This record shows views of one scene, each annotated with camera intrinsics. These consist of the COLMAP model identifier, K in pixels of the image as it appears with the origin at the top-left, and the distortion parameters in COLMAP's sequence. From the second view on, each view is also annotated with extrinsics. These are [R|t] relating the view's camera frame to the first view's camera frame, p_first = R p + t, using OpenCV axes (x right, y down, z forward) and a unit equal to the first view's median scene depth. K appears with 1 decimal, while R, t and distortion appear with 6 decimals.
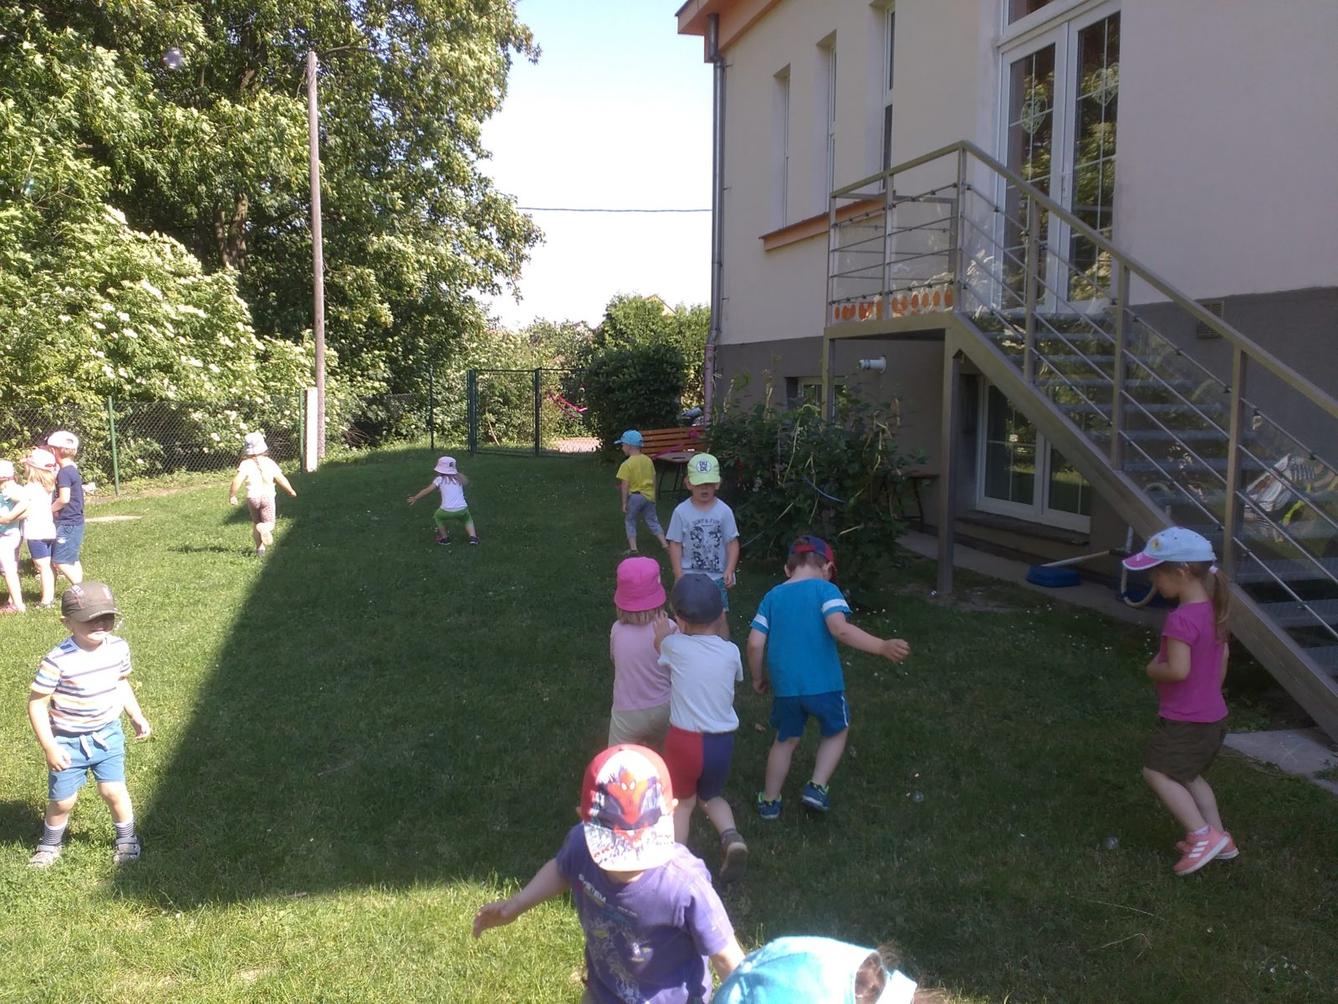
lens RADIAL K [[1033.7, 0, 669.0], [0, 1033.7, 502.0], [0, 0, 1]] dist [0.078354, -0.205230]
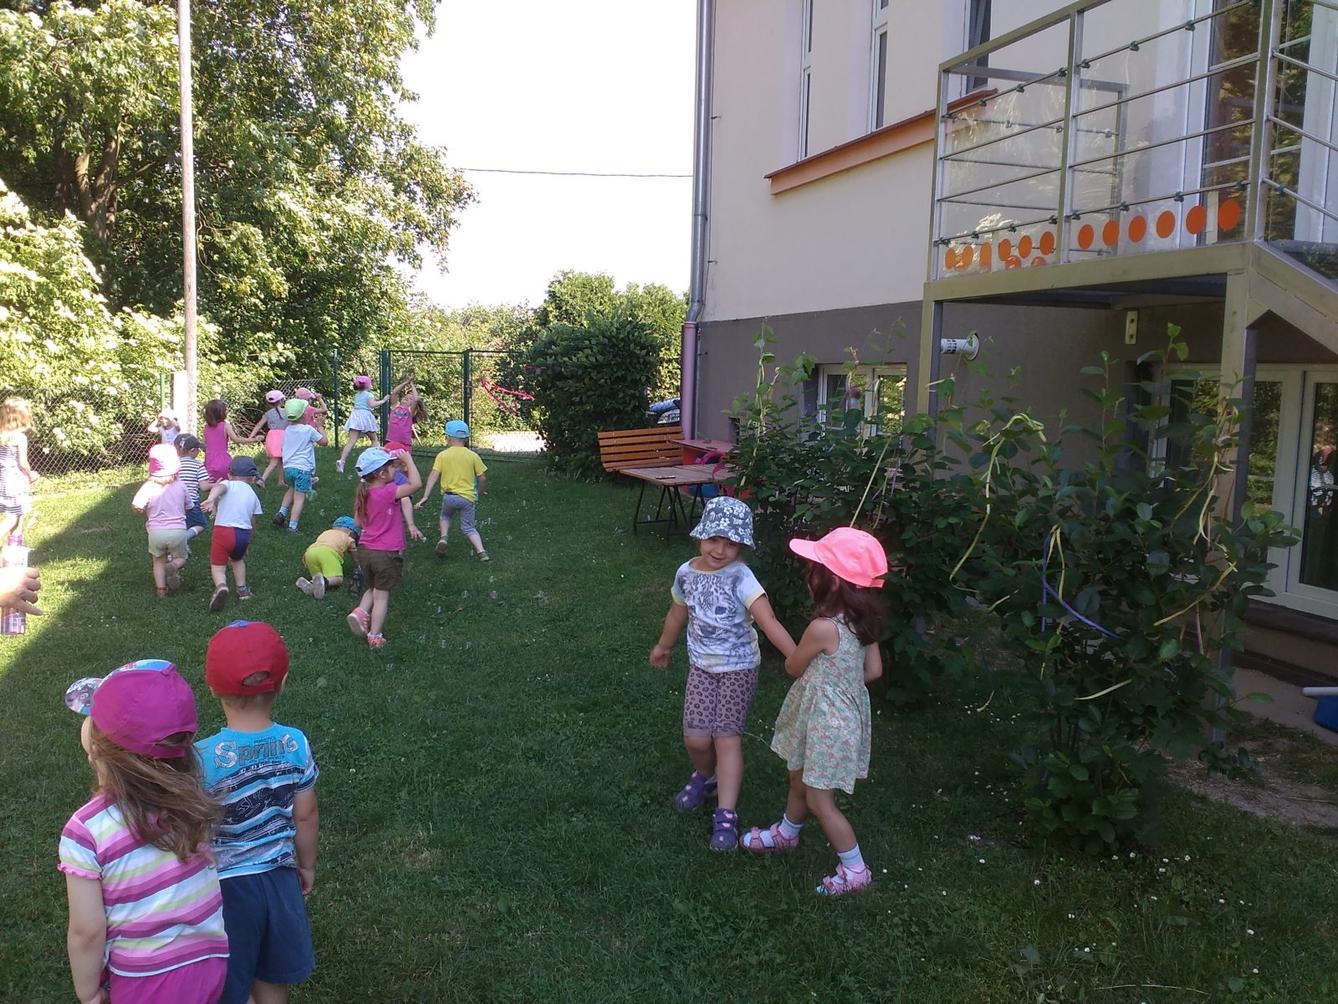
lens RADIAL K [[1059.0, 0, 669.0], [0, 1059.0, 502.0], [0, 0, 1]] dist [-0.006508, -0.006056]
pose [[0.998310, 0.003180, 0.058031, -0.018353], [-0.003703, 0.999953, 0.008921, -0.020077], [-0.058000, -0.009121, 0.998275, 0.177682]]
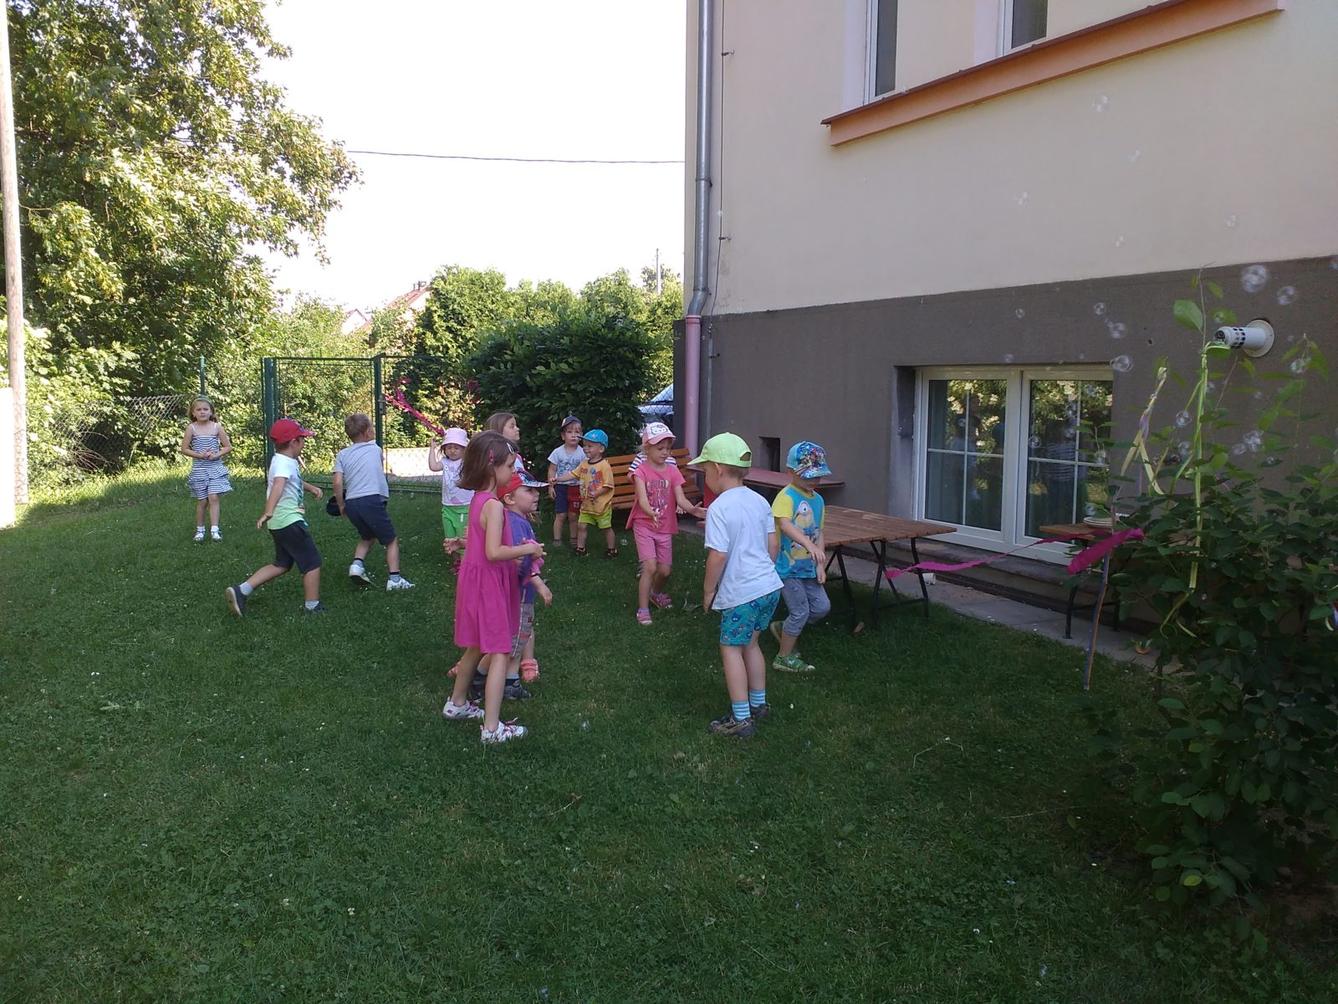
lens RADIAL K [[1077.0, 0, 669.0], [0, 1077.0, 502.0], [0, 0, 1]] dist [0.041626, -0.134657]
pose [[0.981070, -0.028143, 0.191598, -0.083791], [0.027682, 0.999604, 0.005082, -0.037872], [-0.191665, 0.000318, 0.981460, 0.317565]]
